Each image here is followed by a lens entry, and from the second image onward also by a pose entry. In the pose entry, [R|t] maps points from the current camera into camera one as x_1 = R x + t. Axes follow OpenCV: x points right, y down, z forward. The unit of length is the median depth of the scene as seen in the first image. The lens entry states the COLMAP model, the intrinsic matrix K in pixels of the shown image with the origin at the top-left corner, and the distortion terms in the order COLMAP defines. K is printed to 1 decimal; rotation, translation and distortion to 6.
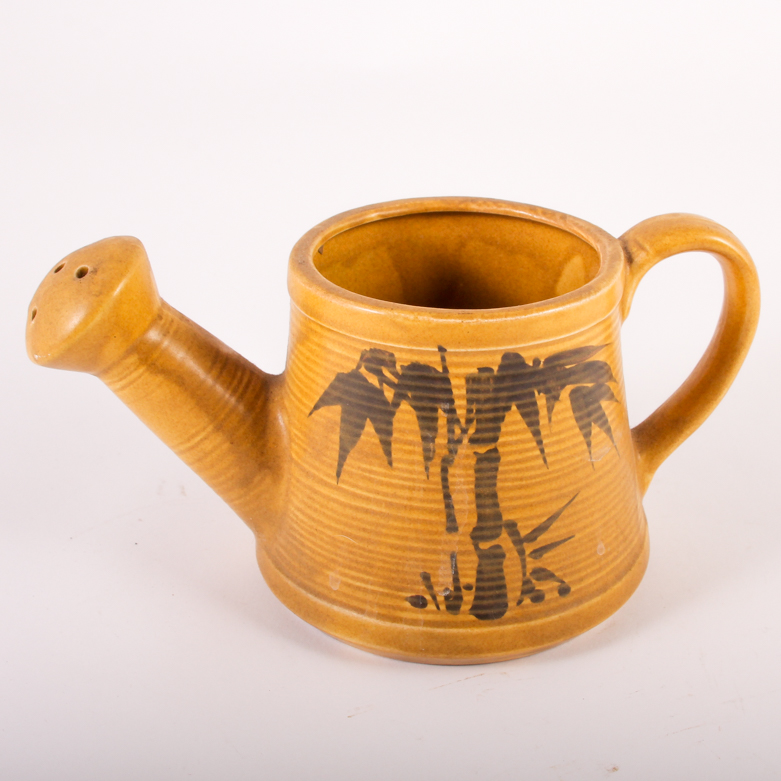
lens RADIAL K [[1786.1, 0, 390.5], [0, 1786.1, 390.5], [0, 0, 1]] dist [0.047757, 0.117367]
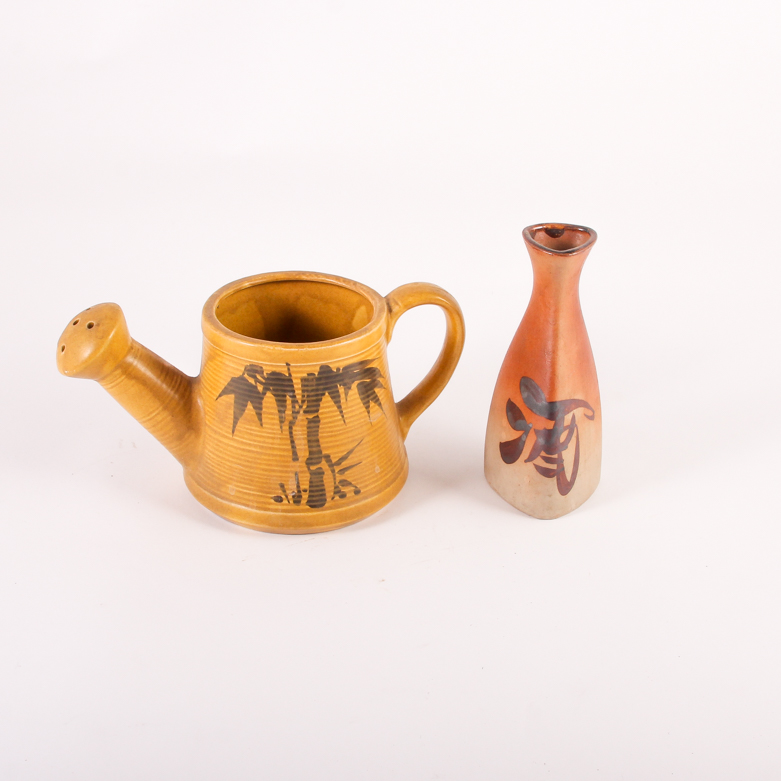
lens RADIAL K [[1786.1, 0, 390.5], [0, 1786.1, 390.5], [0, 0, 1]] dist [0.047757, 0.117367]
pose [[0.995950, -0.022922, 0.086940, -0.026743], [0.021314, 0.999585, 0.019378, -0.027912], [-0.087348, -0.017447, 0.996025, -0.849840]]
